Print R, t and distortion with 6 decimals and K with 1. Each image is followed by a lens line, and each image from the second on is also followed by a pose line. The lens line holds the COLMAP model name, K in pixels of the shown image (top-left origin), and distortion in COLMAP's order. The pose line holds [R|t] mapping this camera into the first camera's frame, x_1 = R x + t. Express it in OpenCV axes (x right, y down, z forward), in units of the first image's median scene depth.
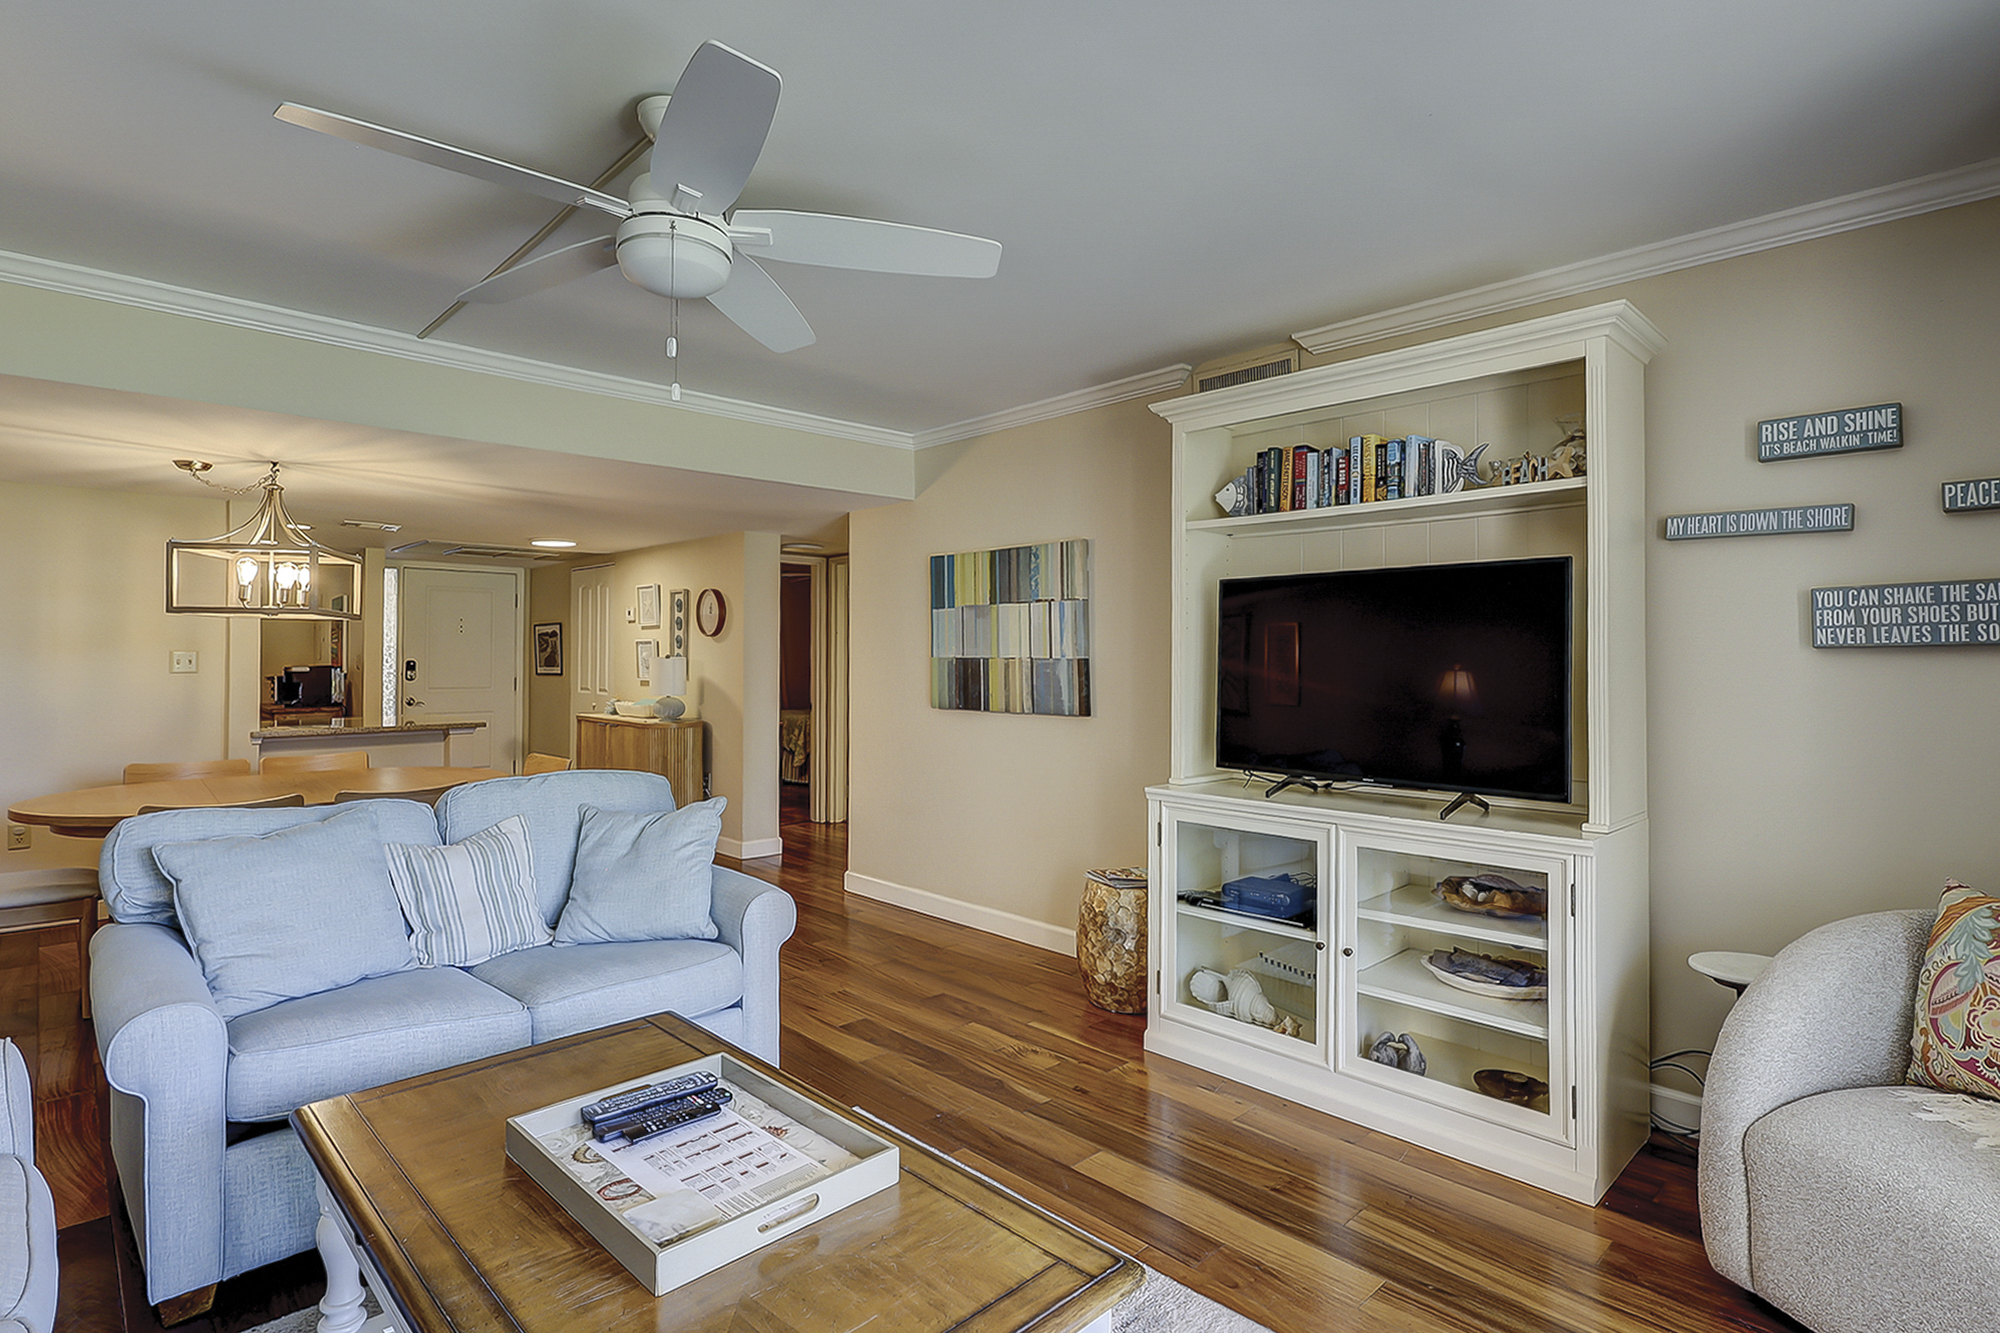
lens RADIAL K [[1009.8, 0, 991.1], [0, 1009.8, 648.6], [0, 0, 1]] dist [-0.004863, -0.000941]
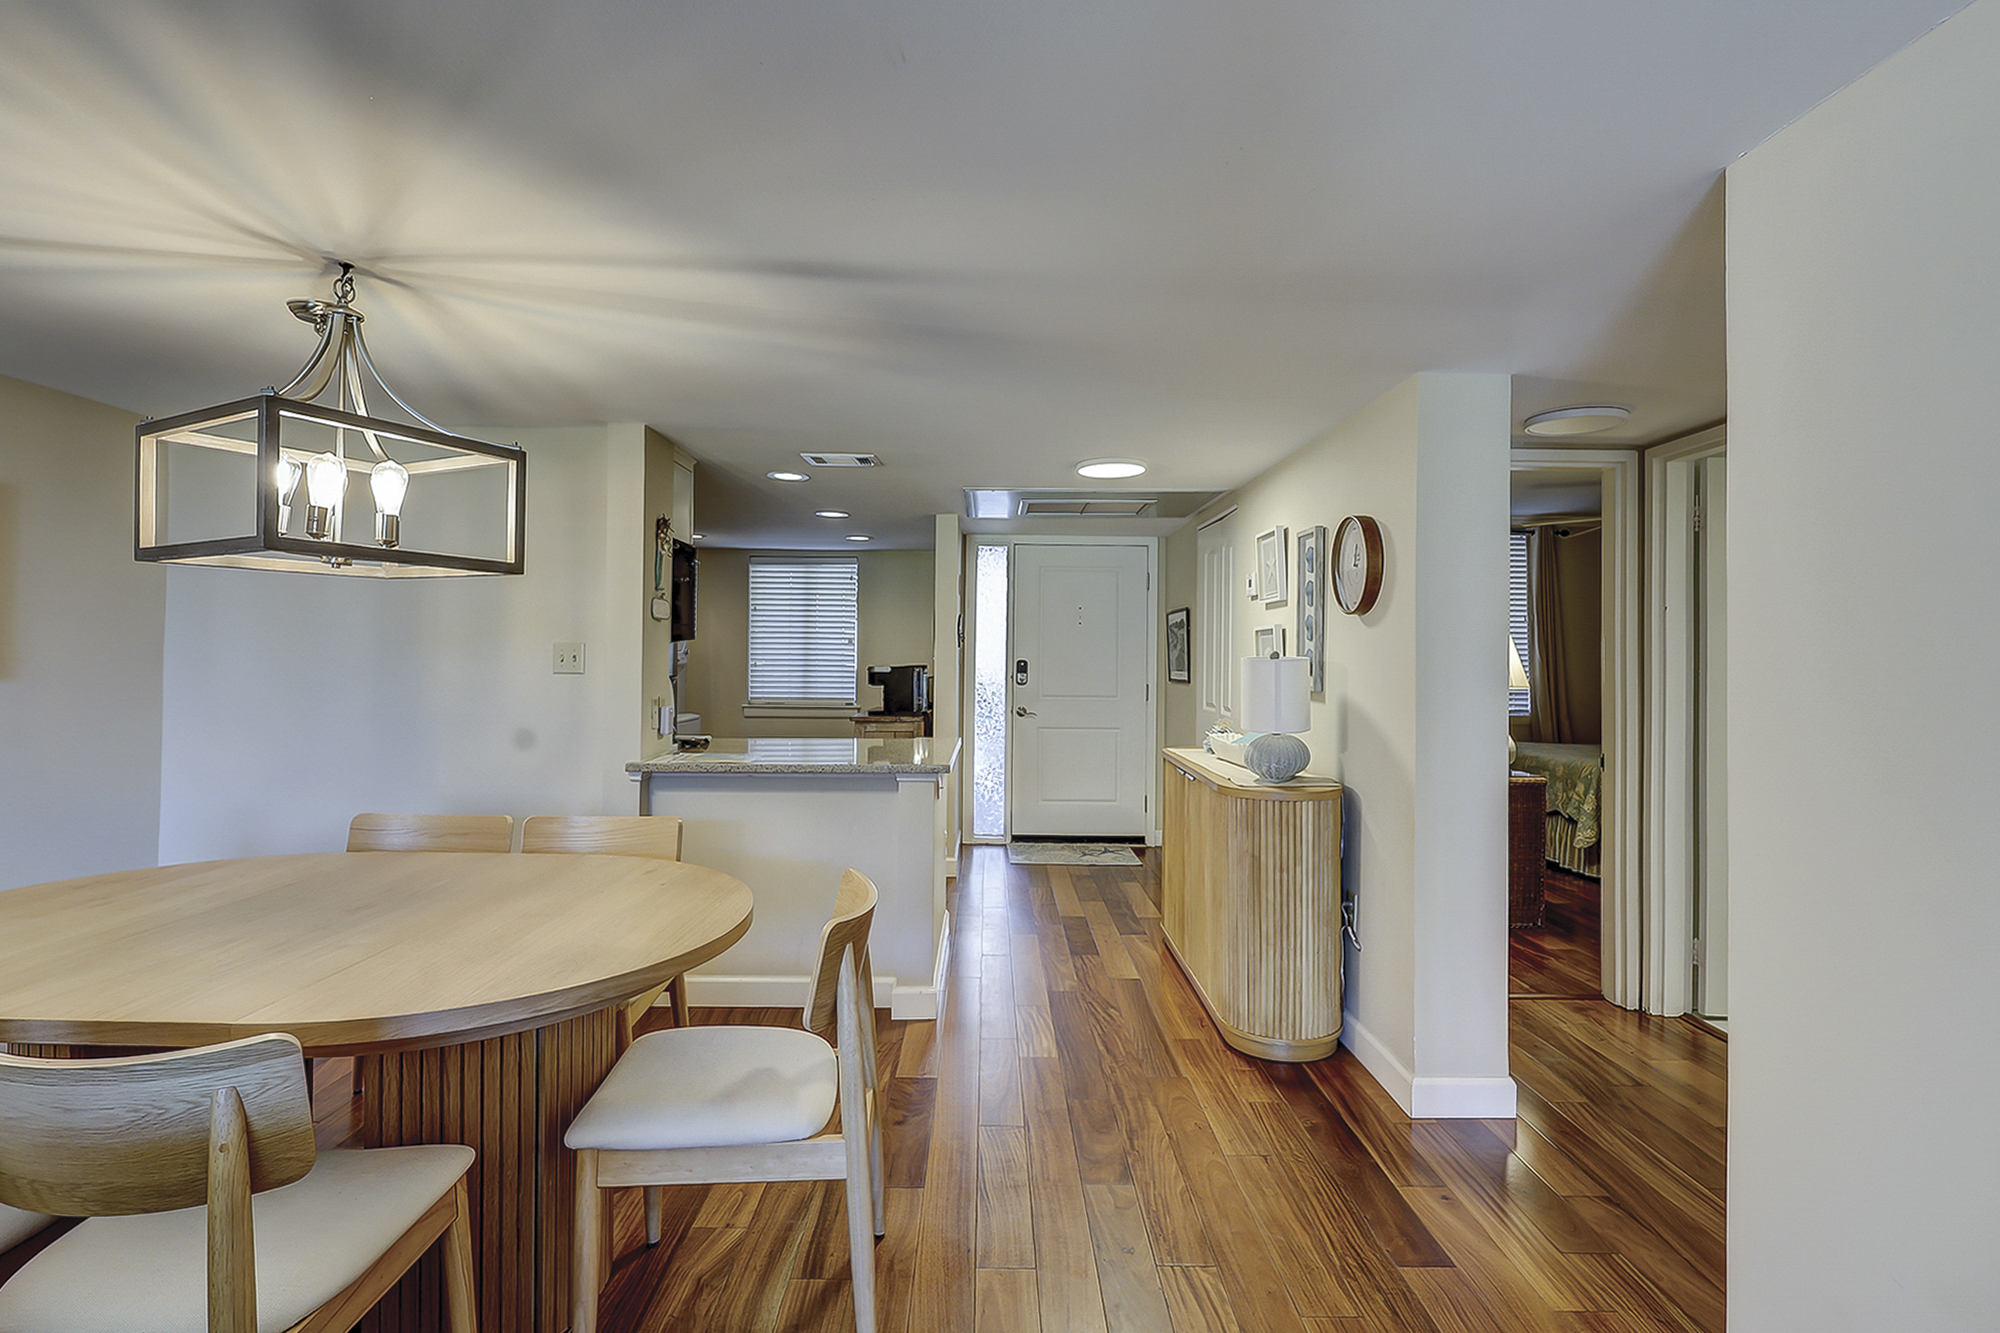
lens RADIAL K [[978.1, 0, 986.1], [0, 978.1, 645.6], [0, 0, 1]] dist [-0.004722, -0.000744]
pose [[0.729212, -0.001446, -0.684286, -0.087049], [-0.002344, 0.999987, -0.004611, 0.005457], [0.684283, 0.004967, 0.729199, 0.539504]]
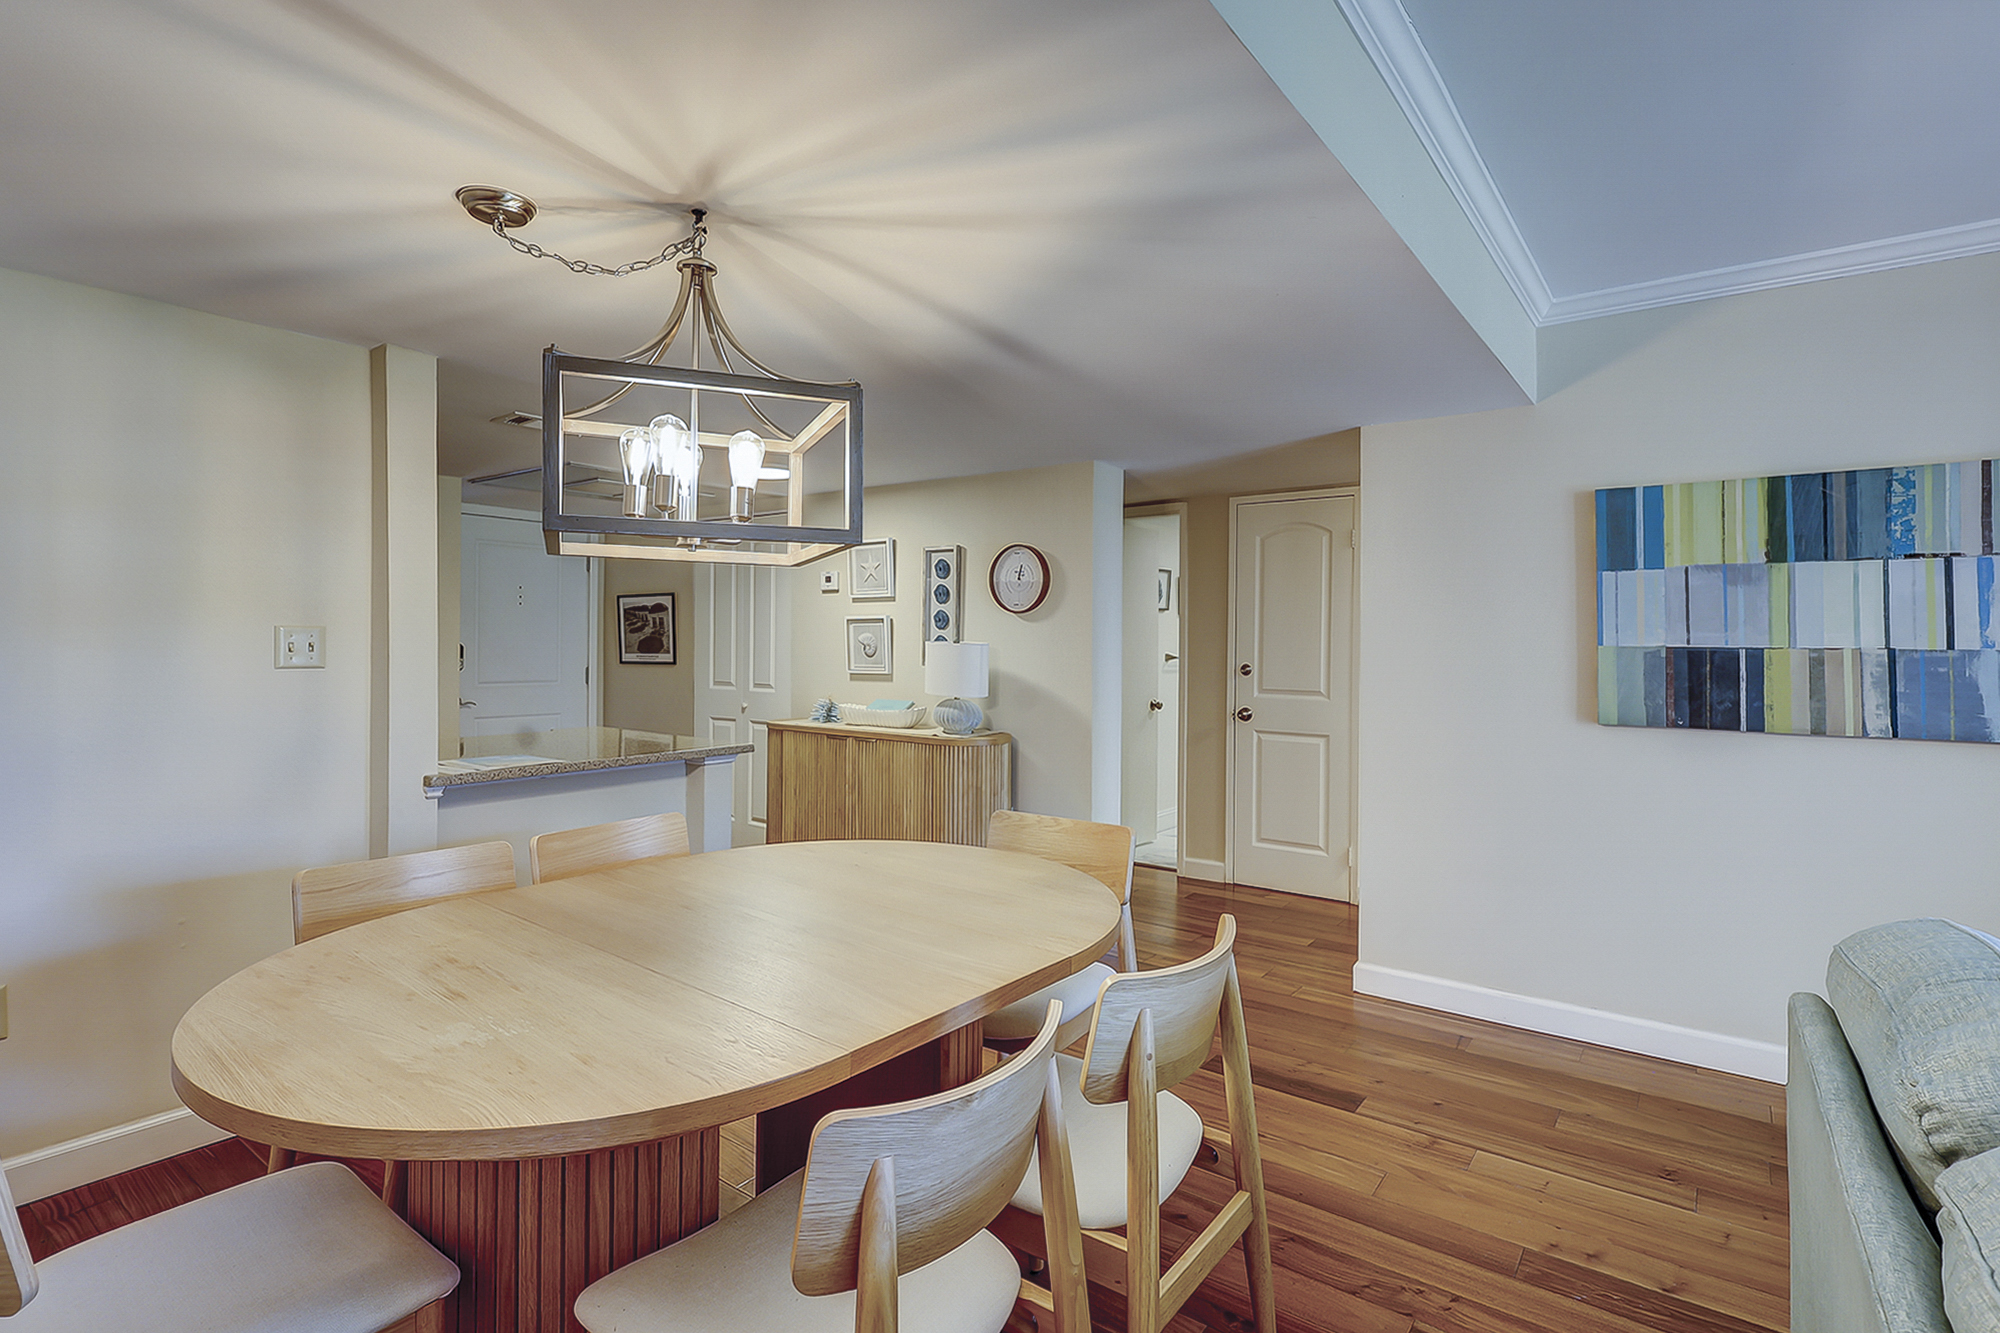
lens RADIAL K [[978.1, 0, 996.8], [0, 978.1, 654.3], [0, 0, 1]] dist [-0.004722, -0.000744]
pose [[0.985963, 0.004026, 0.166918, -0.408043], [-0.007628, 0.999752, 0.020943, 0.002915], [-0.166793, -0.021922, 0.985748, 0.337581]]
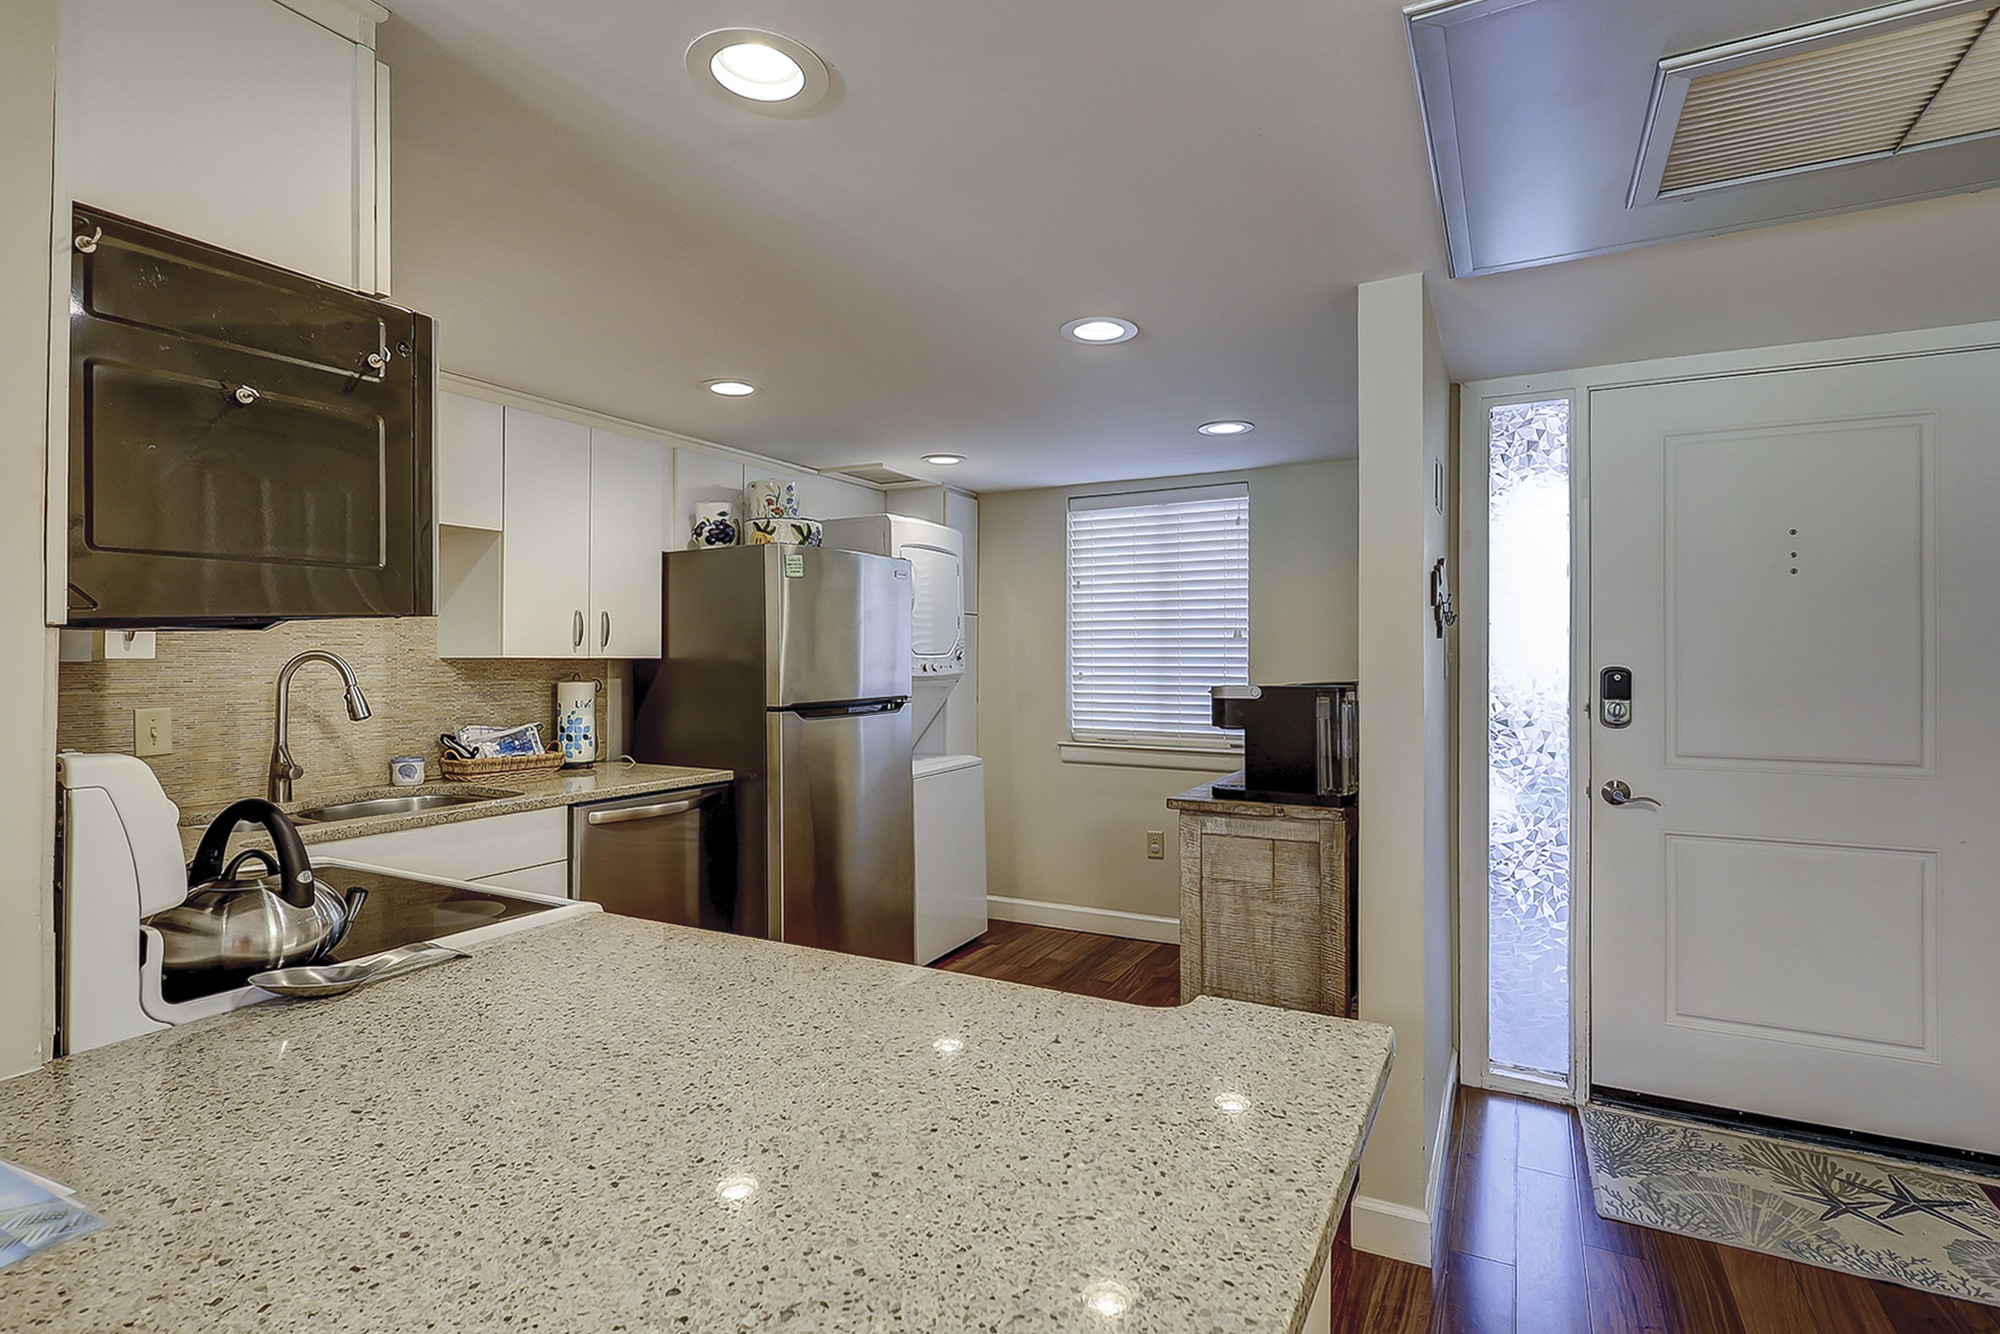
lens RADIAL K [[978.1, 0, 964.2], [0, 978.1, 653.7], [0, 0, 1]] dist [-0.004722, -0.000744]
pose [[0.299010, -0.004289, -0.954240, -0.435243], [0.009711, 0.999952, -0.001451, 0.007476], [0.954201, -0.008833, 0.299037, 0.909754]]
